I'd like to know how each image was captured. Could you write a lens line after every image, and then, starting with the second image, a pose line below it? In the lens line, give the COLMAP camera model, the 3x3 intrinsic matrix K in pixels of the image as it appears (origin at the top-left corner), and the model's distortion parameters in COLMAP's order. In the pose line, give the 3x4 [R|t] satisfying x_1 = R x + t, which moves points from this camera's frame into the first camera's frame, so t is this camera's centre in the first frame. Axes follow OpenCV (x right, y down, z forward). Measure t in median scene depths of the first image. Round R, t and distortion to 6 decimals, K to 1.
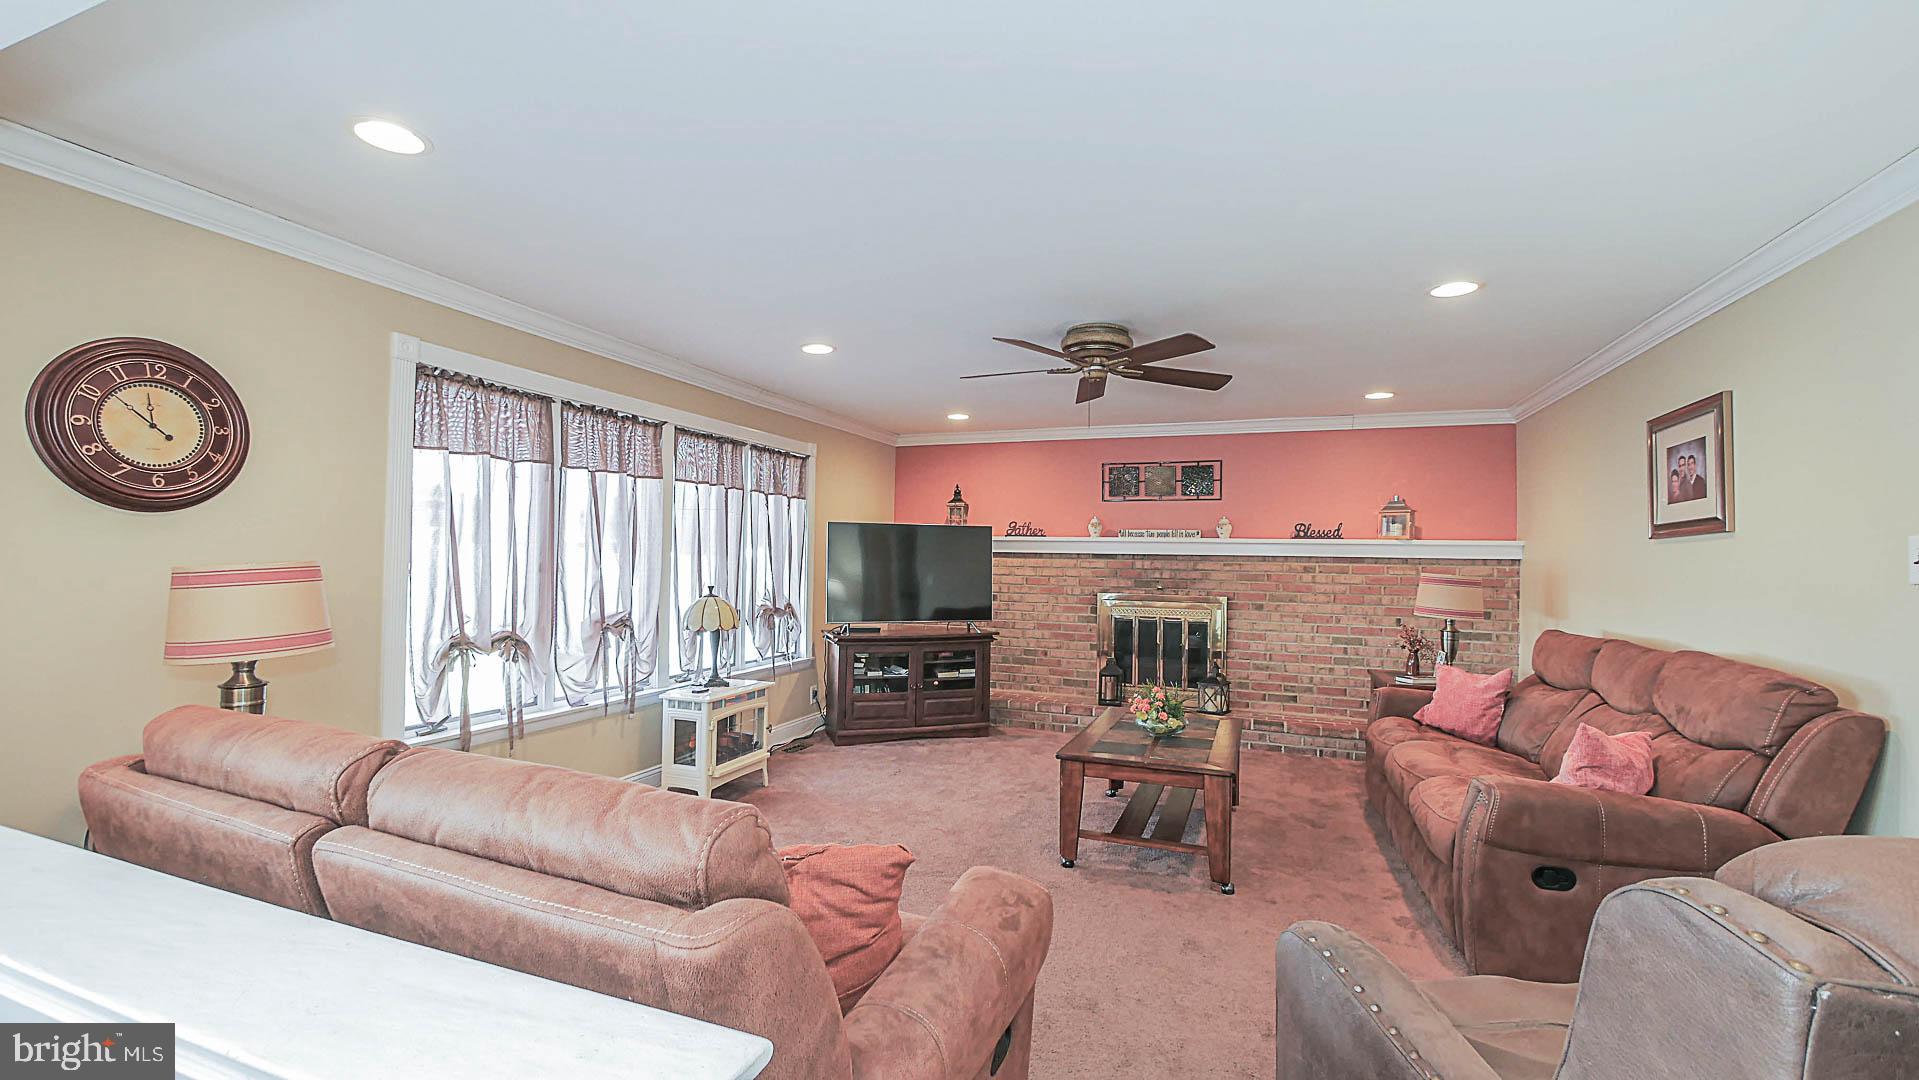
lens RADIAL K [[793.0, 0, 949.7], [0, 793.0, 538.0], [0, 0, 1]] dist [-0.004934, 0.001135]
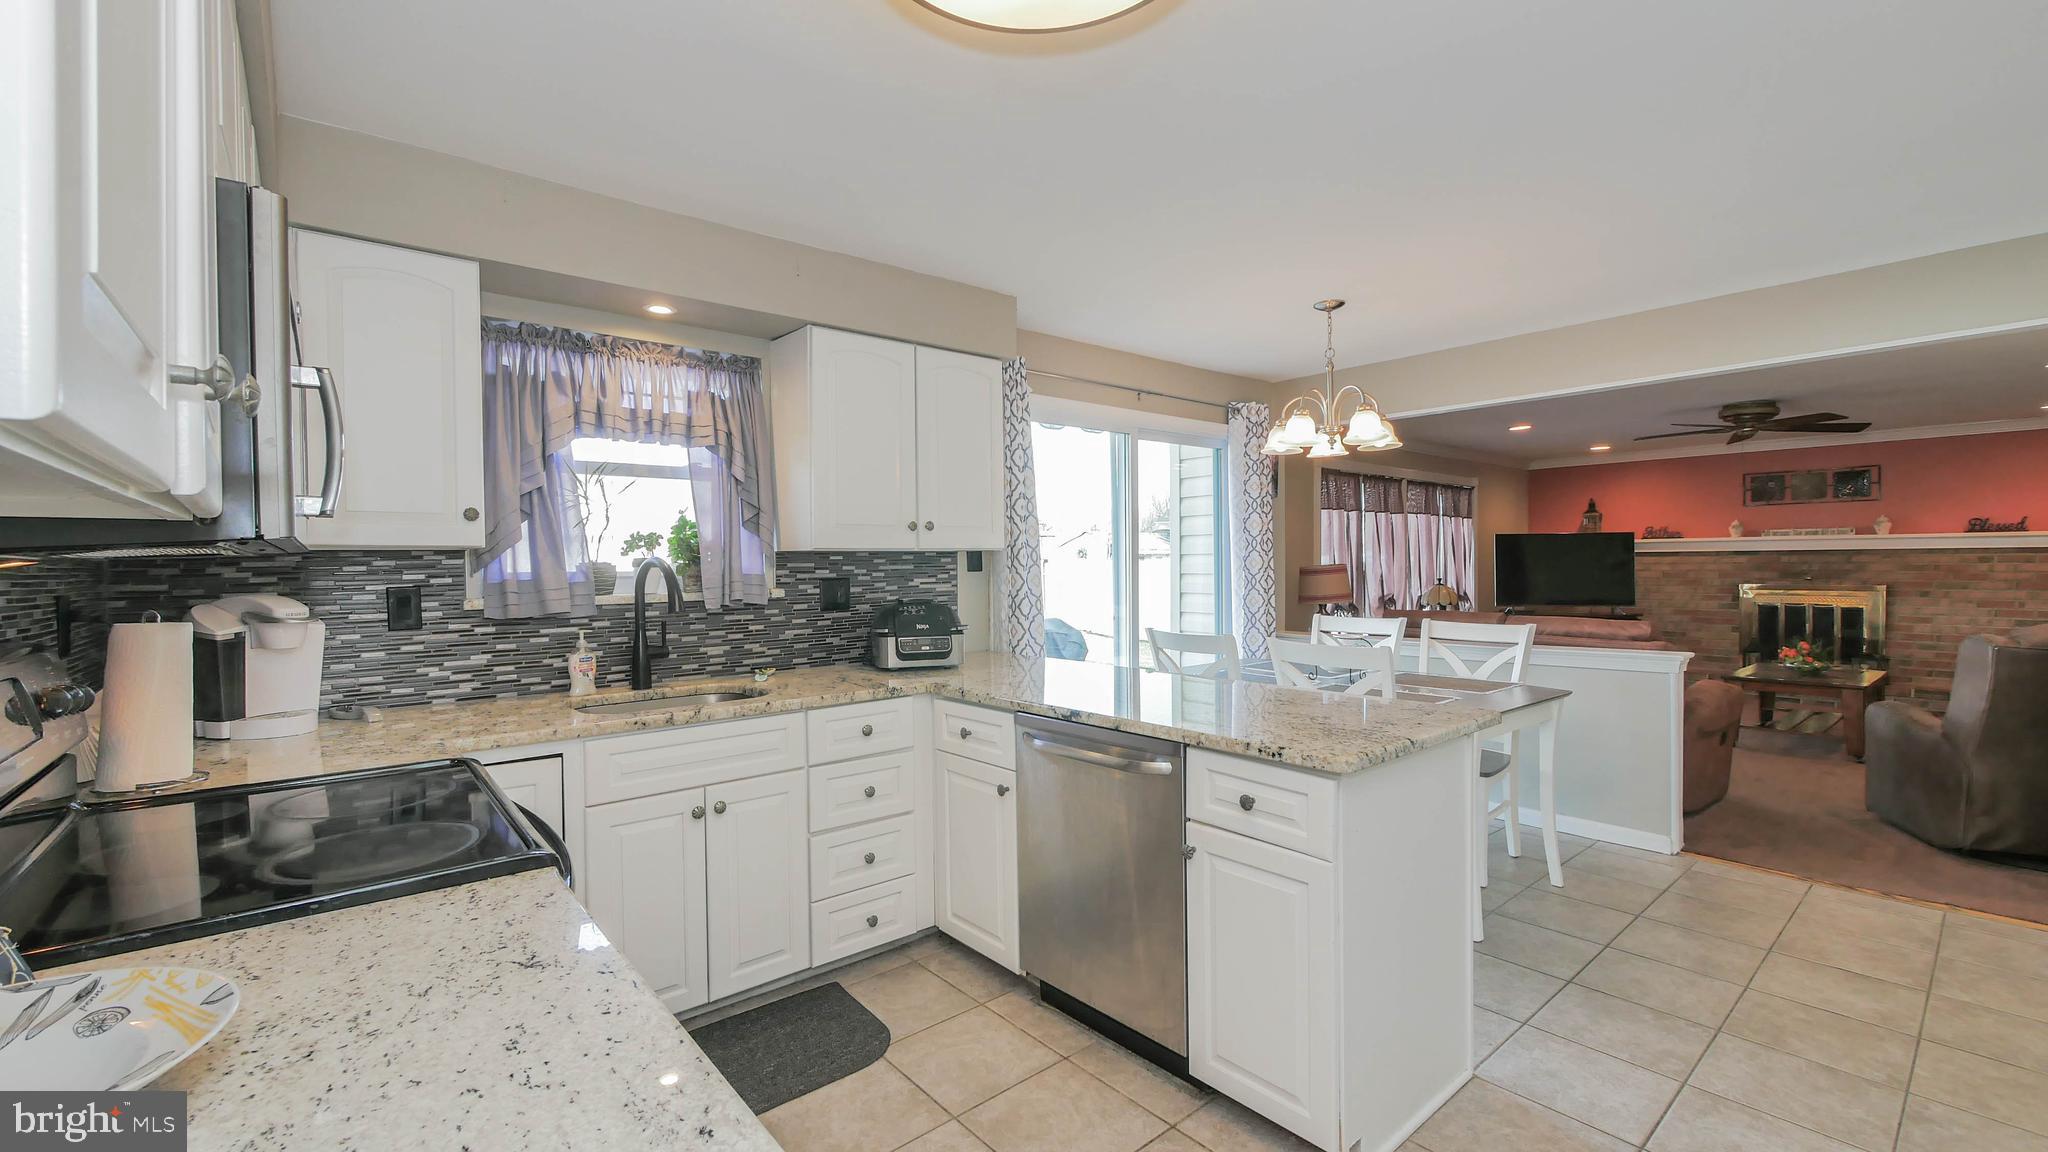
lens RADIAL K [[846.3, 0, 1017.7], [0, 846.3, 575.1], [0, 0, 1]] dist [-0.004934, 0.001135]
pose [[0.877335, -0.016455, -0.479596, -0.169352], [0.033930, 0.999038, 0.027790, -0.016952], [0.478678, -0.040654, 0.877049, -0.680677]]
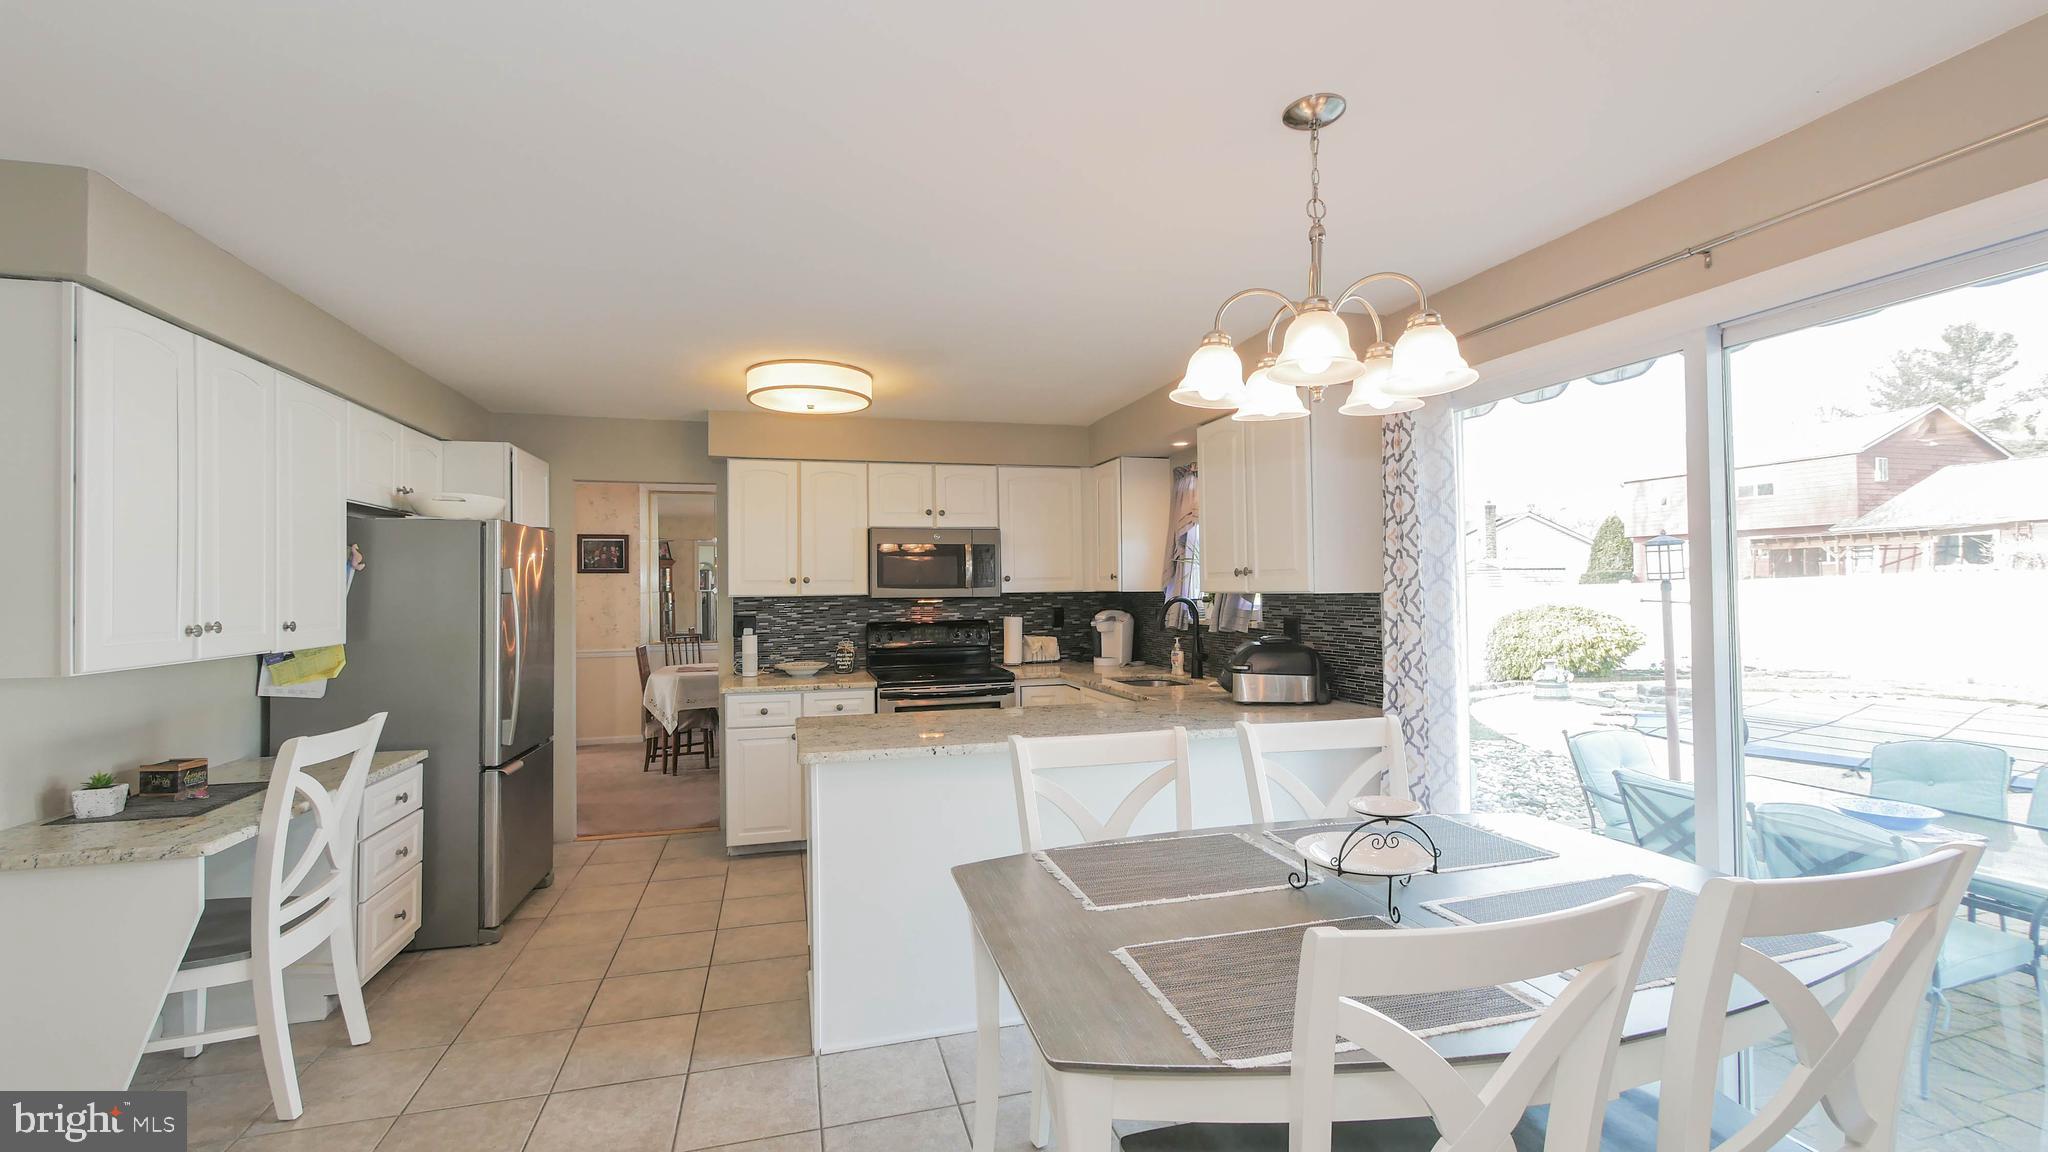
lens RADIAL K [[846.3, 0, 1015.5], [0, 846.3, 577.7], [0, 0, 1]] dist [-0.004934, 0.001135]
pose [[-0.797717, -0.010344, -0.602943, 0.007120], [0.016111, 0.999130, -0.038456, -0.010999], [0.602817, -0.040391, -0.796857, 0.144985]]
